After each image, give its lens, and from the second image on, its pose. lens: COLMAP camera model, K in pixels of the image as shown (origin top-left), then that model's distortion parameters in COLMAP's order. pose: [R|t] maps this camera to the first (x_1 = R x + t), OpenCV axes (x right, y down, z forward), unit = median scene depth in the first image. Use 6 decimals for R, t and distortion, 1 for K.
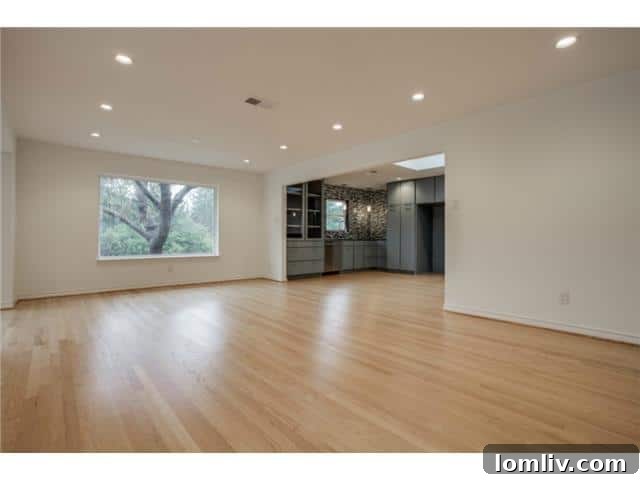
lens RADIAL K [[311.8, 0, 341.0], [0, 311.8, 238.0], [0, 0, 1]] dist [-0.000068, 0.000035]
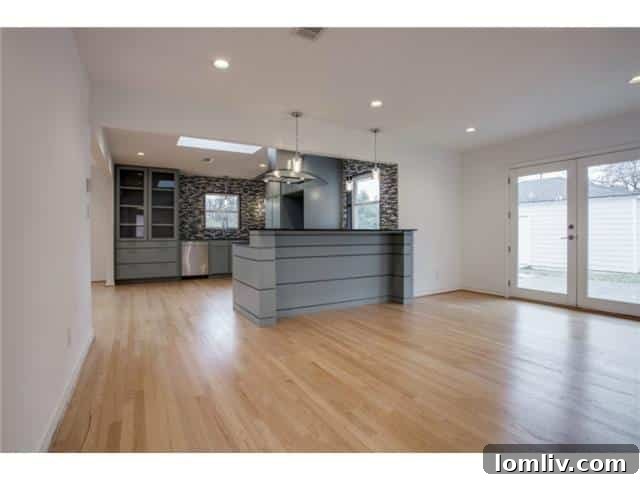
lens RADIAL K [[324.2, 0, 320.4], [0, 324.2, 234.5], [0, 0, 1]] dist [-0.000629, -0.000129]
pose [[0.967558, -0.002997, -0.252631, 0.499673], [0.003461, 0.999993, 0.001393, -0.007405], [0.252625, -0.002222, 0.967562, 0.187016]]
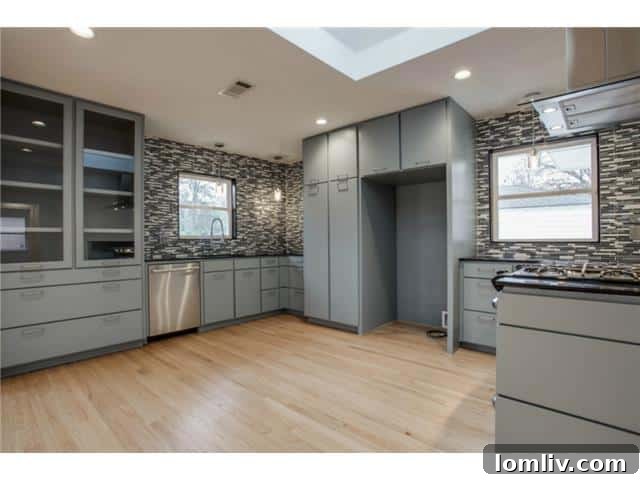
lens RADIAL K [[324.6, 0, 320.0], [0, 324.6, 240.0], [0, 0, 1]] dist [-0.003857, -0.000209]
pose [[0.998380, -0.011584, 0.055710, 0.140760], [0.011651, 0.999932, -0.000885, -0.018124], [-0.055696, 0.001533, 0.998447, 0.482217]]
